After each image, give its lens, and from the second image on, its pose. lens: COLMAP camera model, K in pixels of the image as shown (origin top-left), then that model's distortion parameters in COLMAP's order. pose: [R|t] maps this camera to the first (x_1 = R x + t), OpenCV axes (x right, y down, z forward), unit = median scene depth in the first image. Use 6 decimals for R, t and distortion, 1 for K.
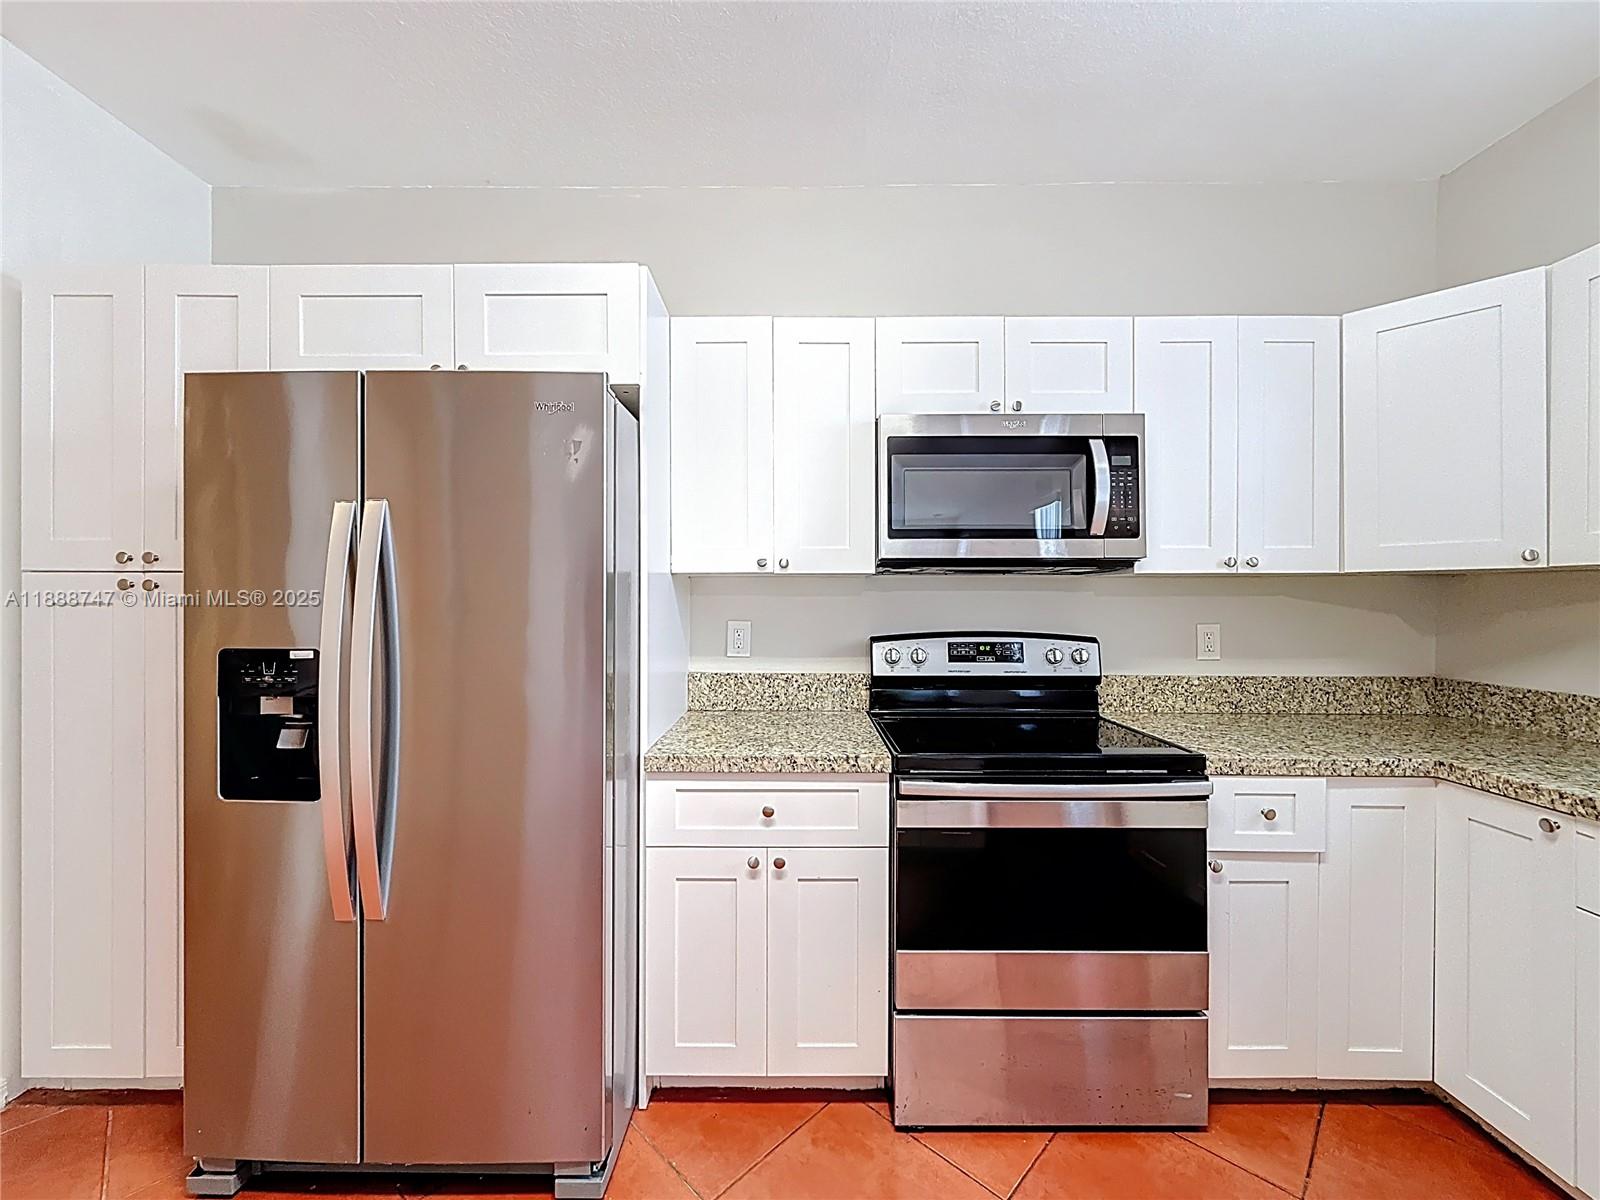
lens RADIAL K [[649.6, 0, 804.8], [0, 649.6, 599.9], [0, 0, 1]] dist [-0.001724, 0.000317]
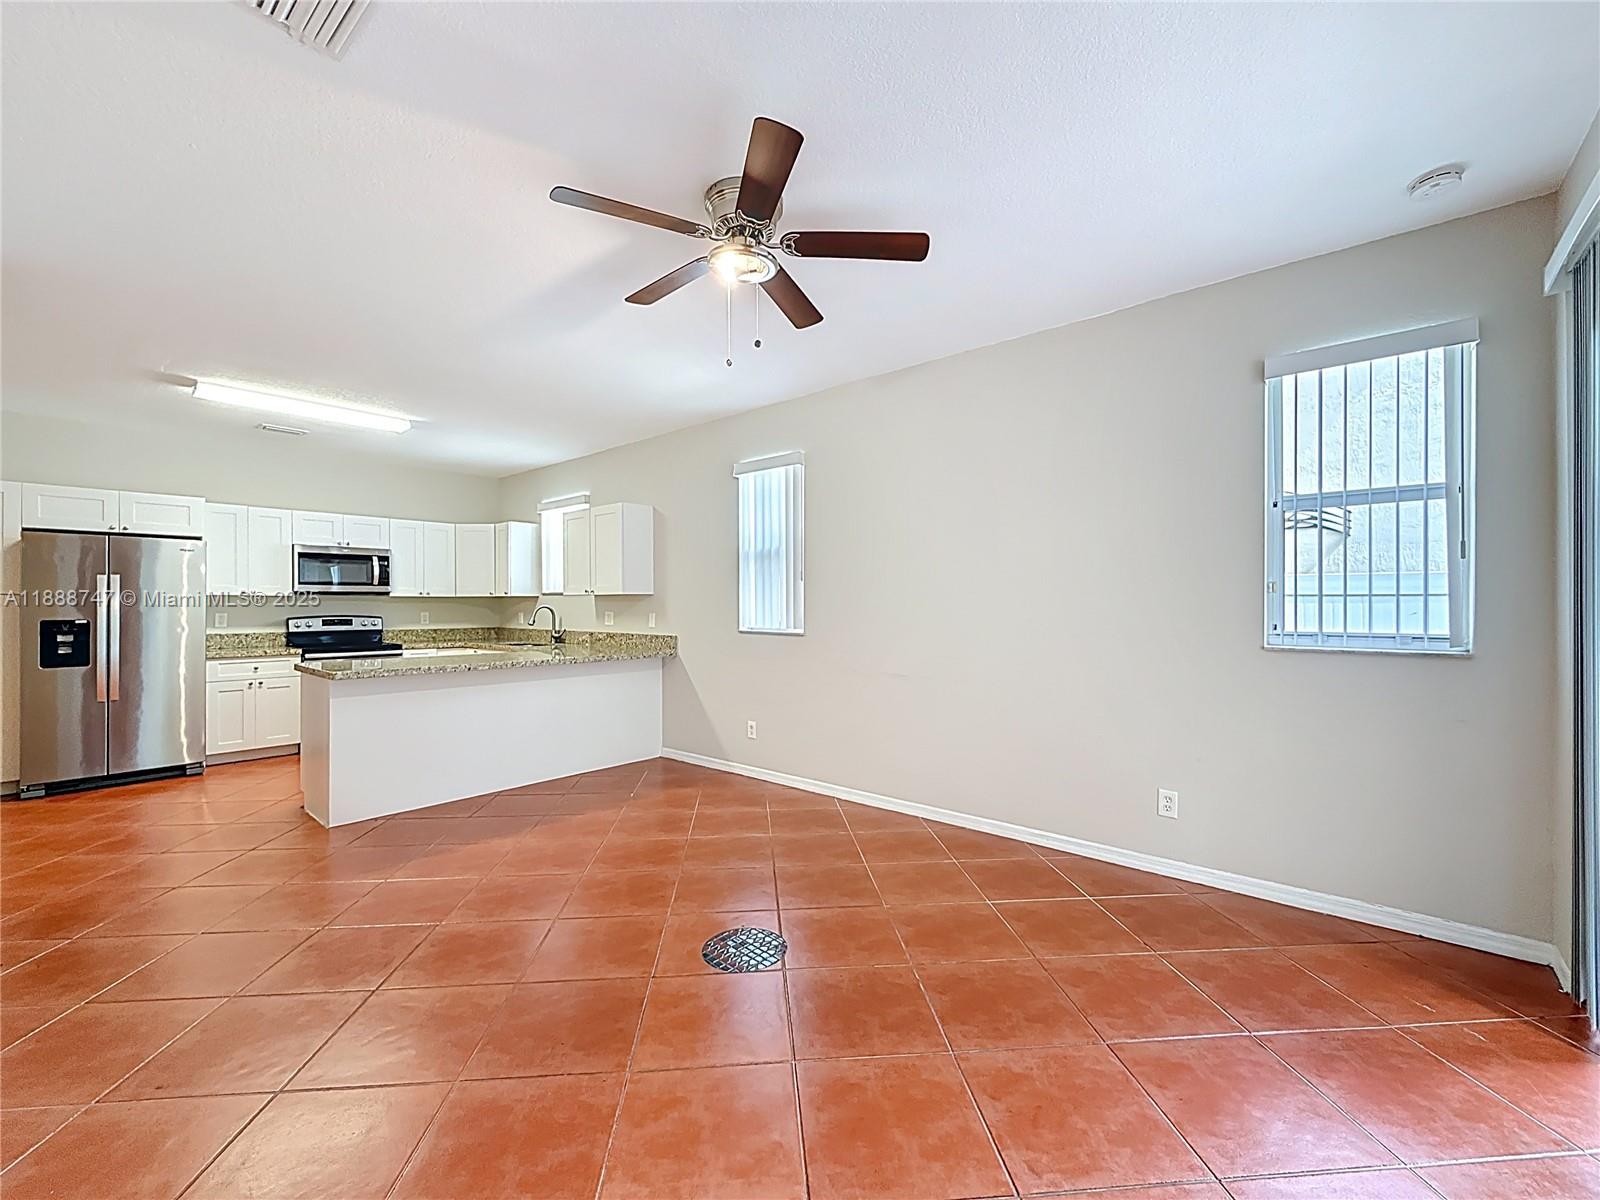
lens RADIAL K [[649.6, 0, 795.7], [0, 649.6, 602.6], [0, 0, 1]] dist [-0.001724, 0.000317]
pose [[0.664226, 0.000254, 0.747532, -0.602826], [0.001182, 0.999998, -0.001391, -0.001912], [-0.747531, 0.001808, 0.664224, -2.801157]]
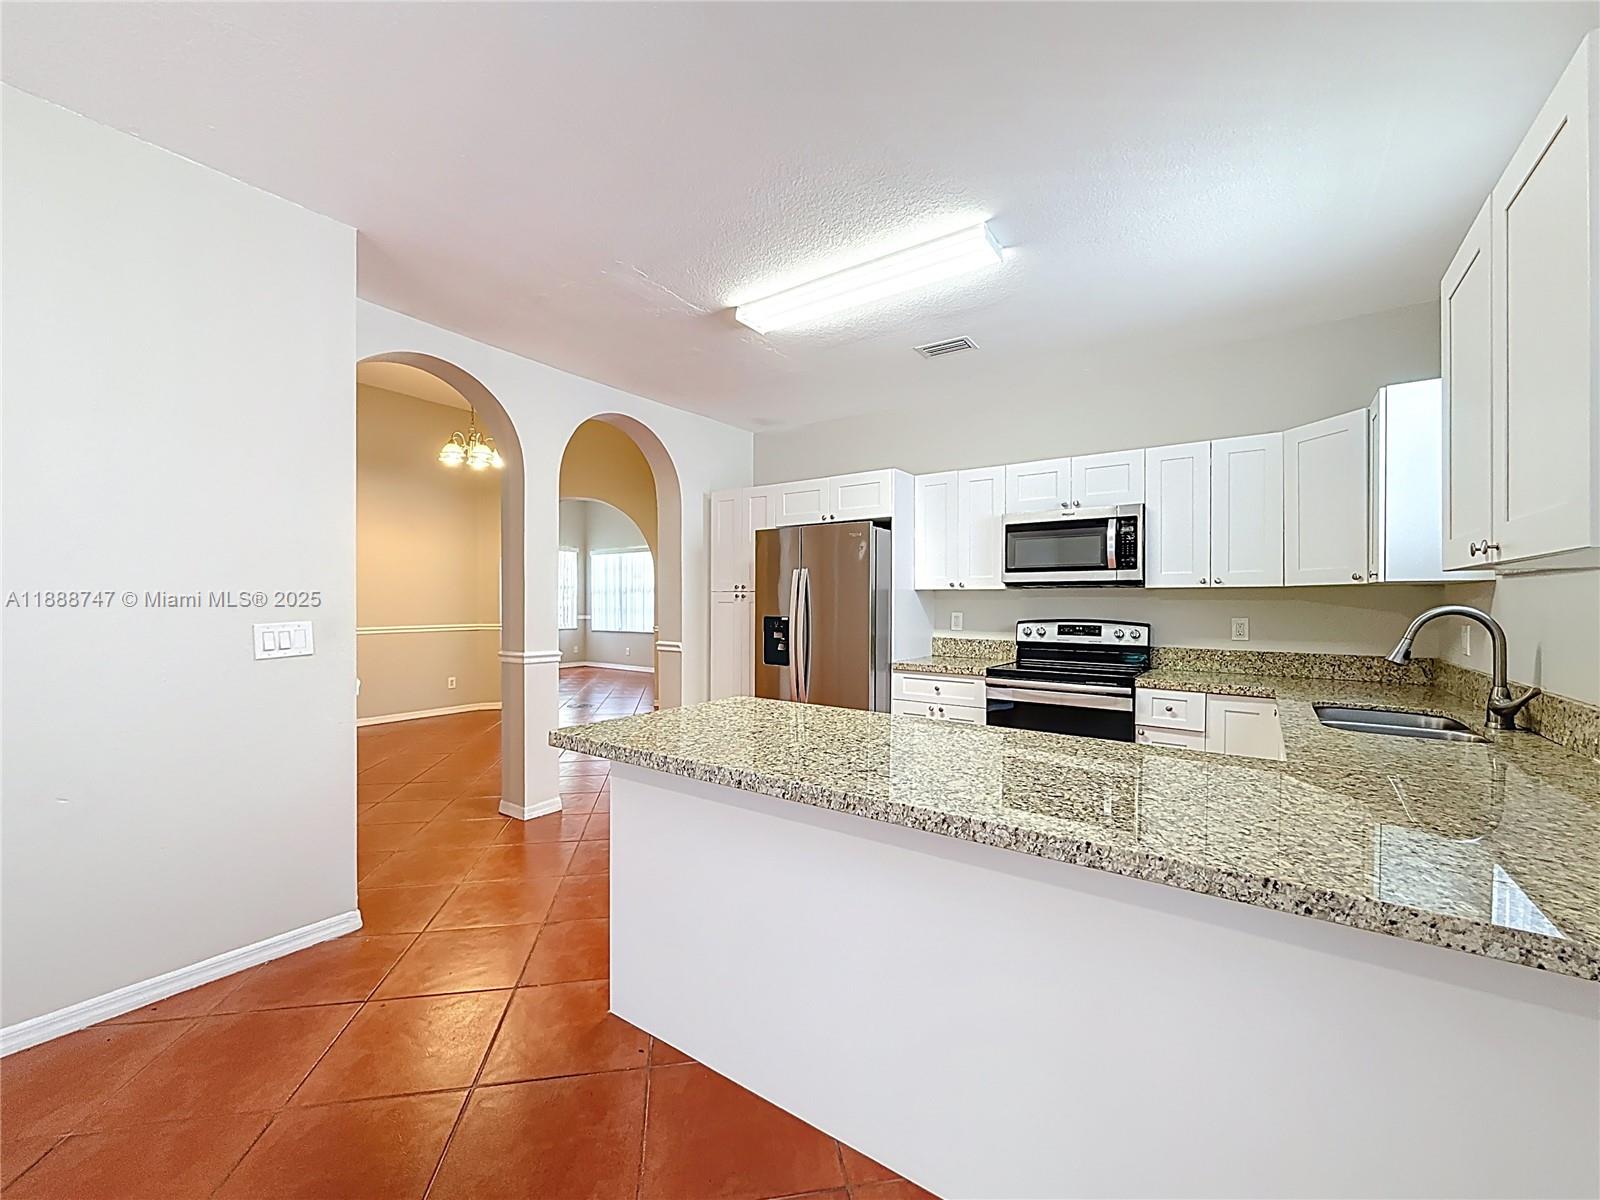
lens RADIAL K [[649.6, 0, 795.1], [0, 649.6, 602.0], [0, 0, 1]] dist [-0.001724, 0.000317]
pose [[0.809888, 0.002232, -0.586580, 0.804887], [-0.003460, 0.999994, -0.000972, 0.005067], [0.586574, 0.002816, 0.809891, -1.100583]]
